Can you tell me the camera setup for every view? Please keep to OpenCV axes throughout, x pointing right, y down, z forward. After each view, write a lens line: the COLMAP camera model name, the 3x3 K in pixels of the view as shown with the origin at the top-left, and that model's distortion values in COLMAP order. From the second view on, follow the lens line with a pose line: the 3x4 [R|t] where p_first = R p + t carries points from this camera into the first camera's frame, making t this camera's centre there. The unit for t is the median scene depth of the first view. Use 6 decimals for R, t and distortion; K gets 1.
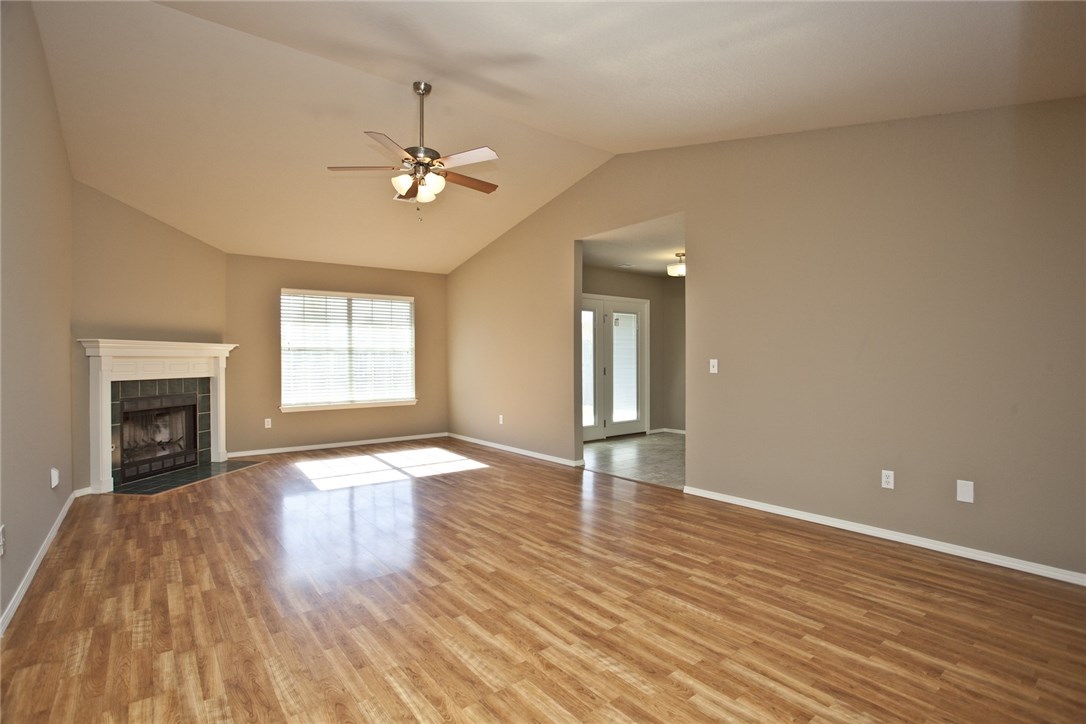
lens RADIAL K [[524.4, 0, 547.8], [0, 524.4, 359.7], [0, 0, 1]] dist [-0.075836, 0.035660]
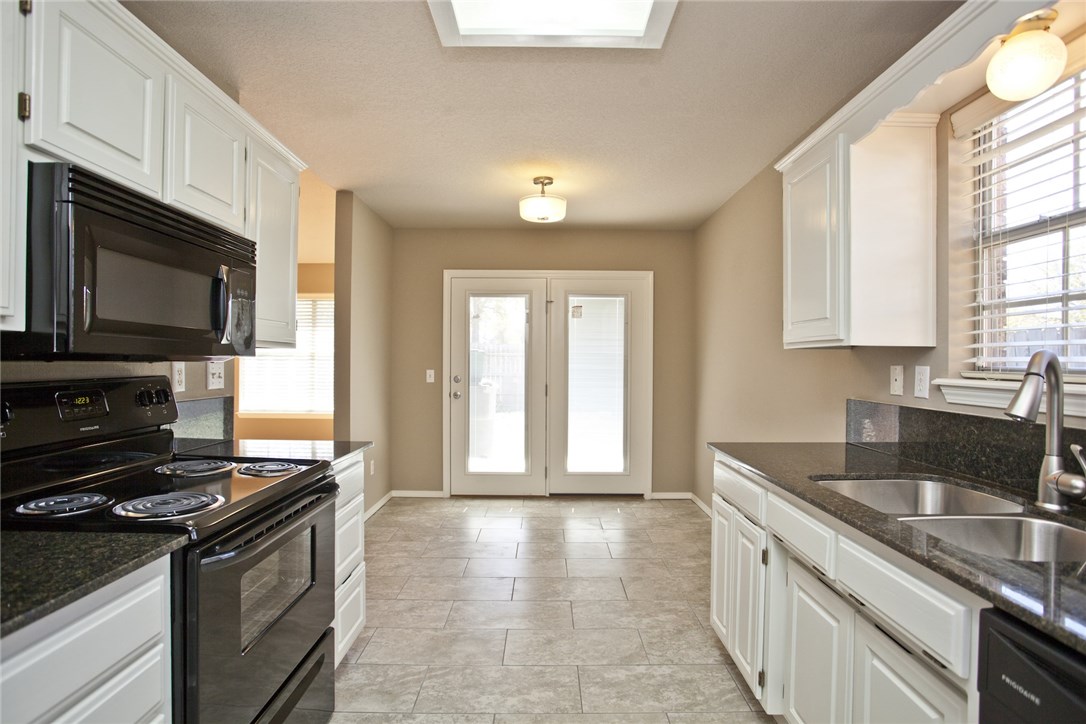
lens RADIAL K [[544.1, 0, 546.3], [0, 544.1, 362.2], [0, 0, 1]] dist [-0.075636, 0.036380]
pose [[0.784103, 0.011380, -0.620526, 0.784467], [-0.010829, 0.999931, 0.004654, -0.022140], [0.620536, 0.003071, 0.784172, 0.736947]]
